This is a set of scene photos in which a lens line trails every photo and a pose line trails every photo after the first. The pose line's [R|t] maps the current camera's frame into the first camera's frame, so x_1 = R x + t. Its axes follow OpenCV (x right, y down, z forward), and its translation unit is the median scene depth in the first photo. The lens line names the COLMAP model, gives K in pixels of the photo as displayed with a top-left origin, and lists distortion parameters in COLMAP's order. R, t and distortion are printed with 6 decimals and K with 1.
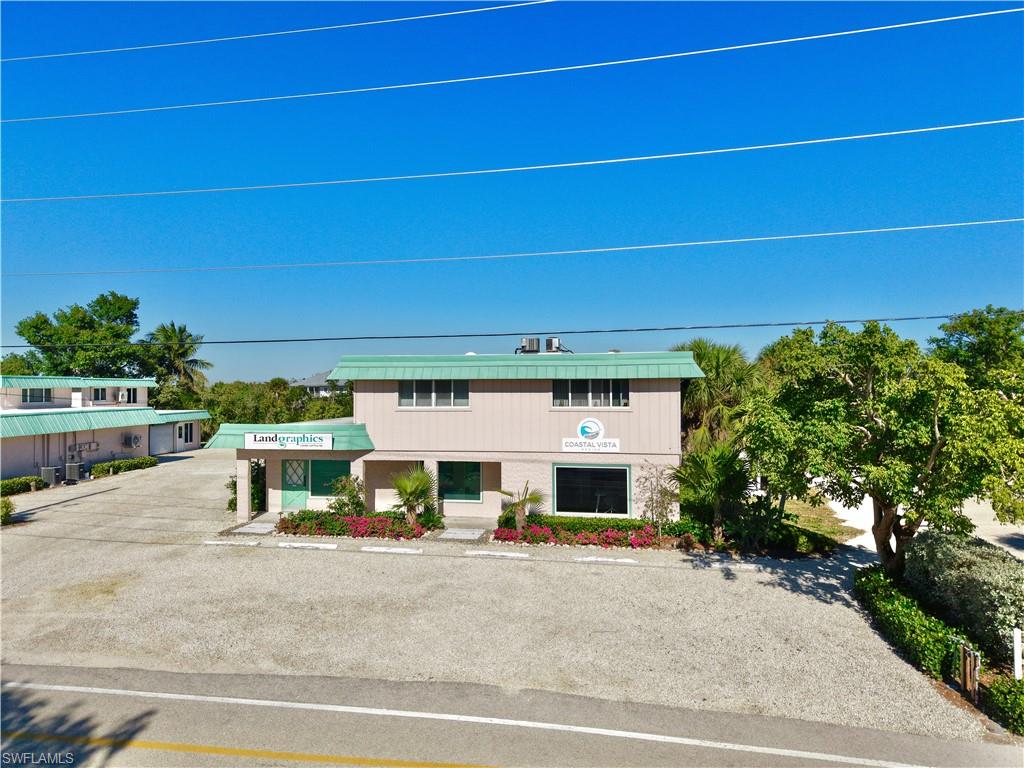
lens RADIAL K [[662.6, 0, 512.0], [0, 662.6, 384.0], [0, 0, 1]] dist [-0.001658, -0.004939]
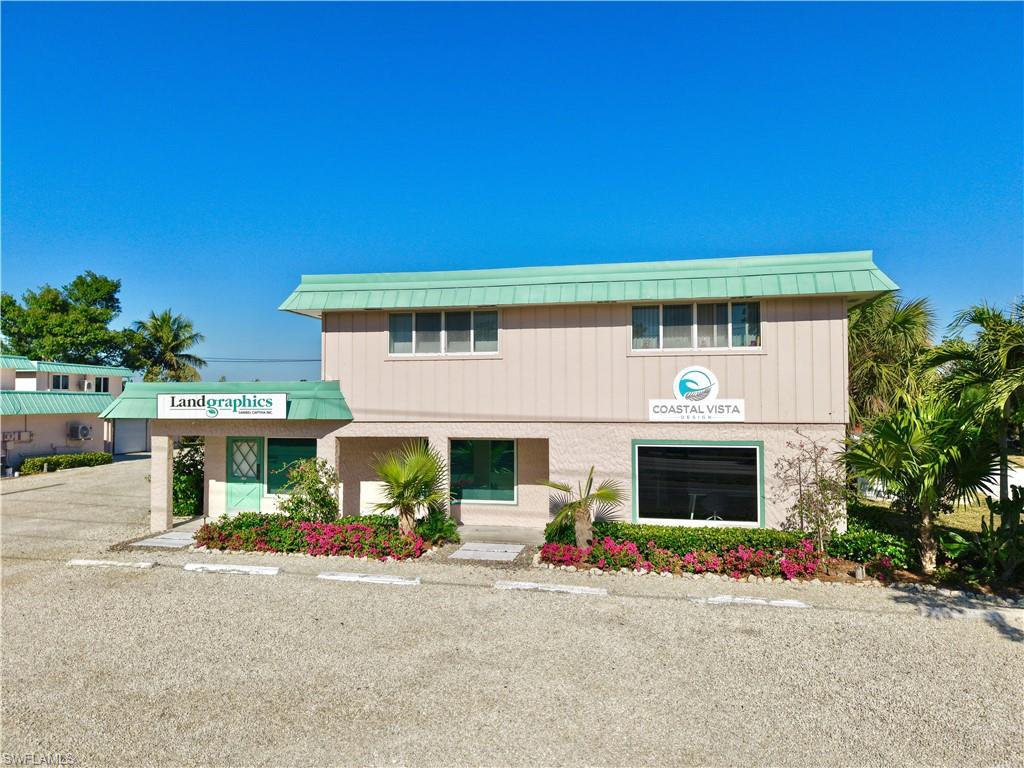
lens RADIAL K [[706.3, 0, 512.0], [0, 706.3, 384.0], [0, 0, 1]] dist [-0.006192, 0.000914]
pose [[0.999371, 0.001387, -0.035439, -0.028125], [-0.001712, 0.999957, -0.009125, 0.071577], [0.035425, 0.009180, 0.999330, 0.322486]]
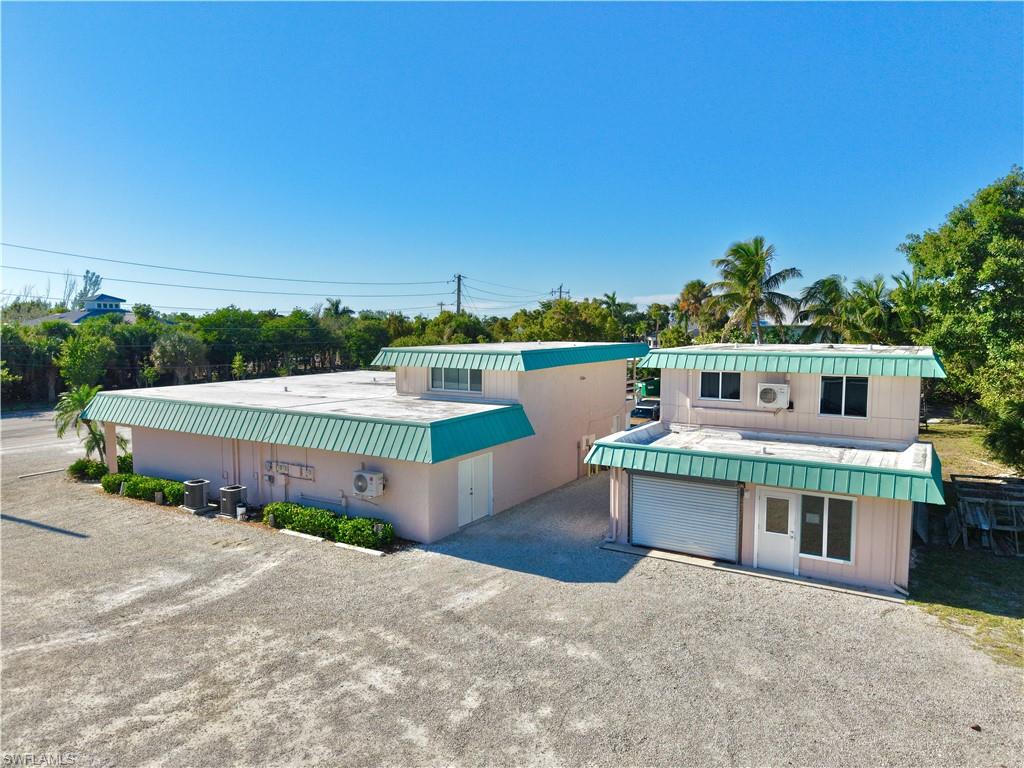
lens RADIAL K [[662.6, 0, 512.0], [0, 662.6, 384.0], [0, 0, 1]] dist [-0.001658, -0.004939]
pose [[-0.403842, 0.081422, -0.911198, -0.404128], [0.002873, 0.996139, 0.087738, -0.078943], [0.914824, 0.032815, -0.402517, 3.020489]]
